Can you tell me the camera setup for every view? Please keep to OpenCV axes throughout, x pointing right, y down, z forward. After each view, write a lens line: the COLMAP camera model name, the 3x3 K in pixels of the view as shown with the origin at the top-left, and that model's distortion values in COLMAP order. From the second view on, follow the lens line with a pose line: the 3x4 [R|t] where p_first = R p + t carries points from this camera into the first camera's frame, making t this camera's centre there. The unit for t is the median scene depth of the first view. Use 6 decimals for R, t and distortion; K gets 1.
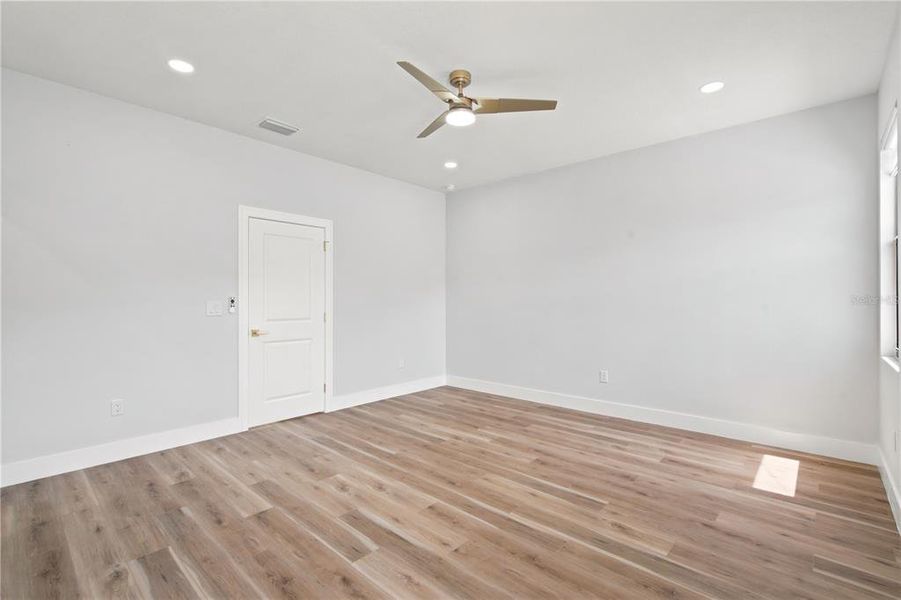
lens RADIAL K [[407.9, 0, 452.5], [0, 407.9, 297.0], [0, 0, 1]] dist [0.003547, -0.000268]
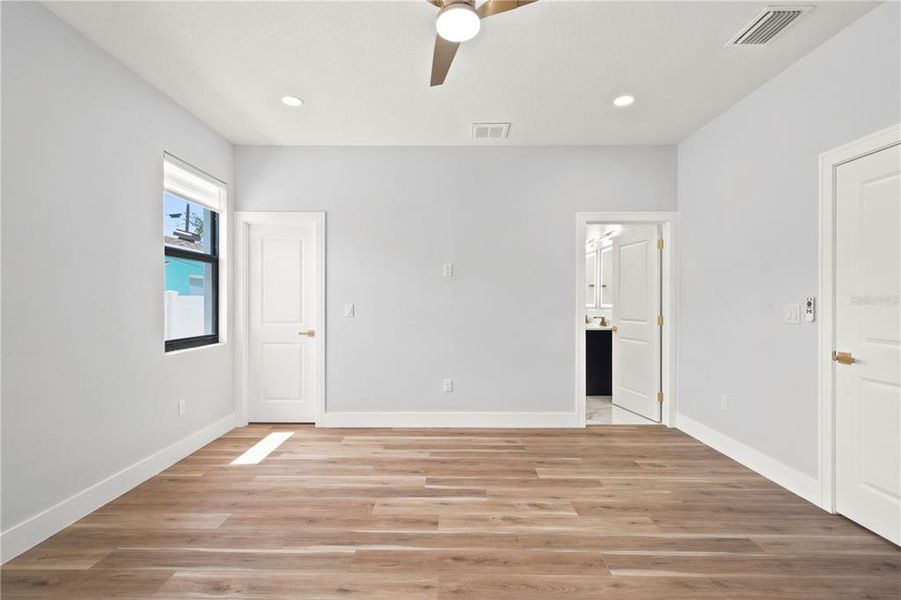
lens RADIAL K [[422.3, 0, 450.5], [0, 422.3, 300.0], [0, 0, 1]] dist [0.004757, -0.000023]
pose [[-0.747419, -0.002480, -0.664348, 0.463715], [0.003837, 0.999960, -0.008049, 0.009815], [0.664342, -0.008565, -0.747380, 1.434704]]
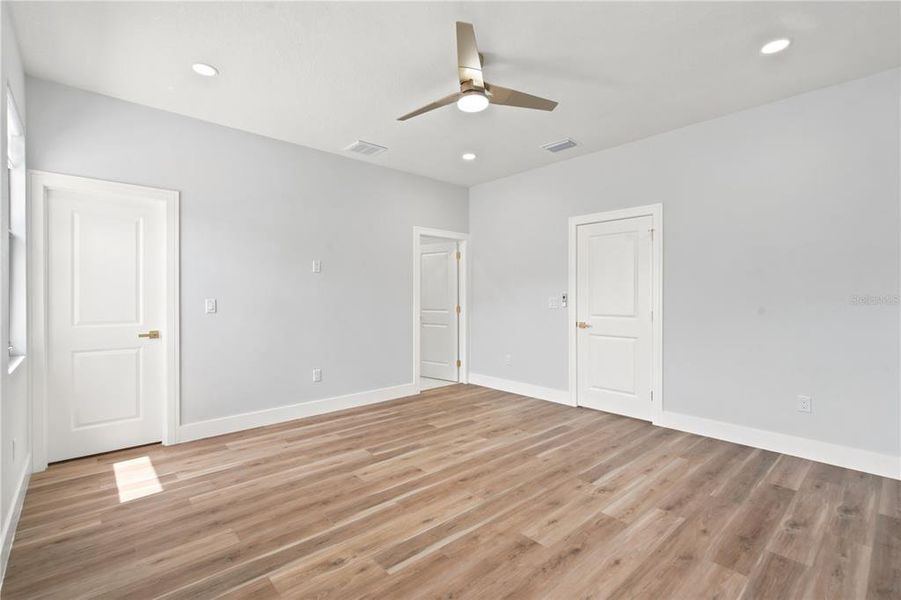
lens RADIAL K [[407.9, 0, 452.5], [0, 407.9, 297.0], [0, 0, 1]] dist [0.003547, -0.000268]
pose [[-0.096871, 0.003151, -0.995292, 0.921944], [0.006217, 0.999977, 0.002561, 0.005386], [0.995278, -0.005940, -0.096888, 0.995395]]
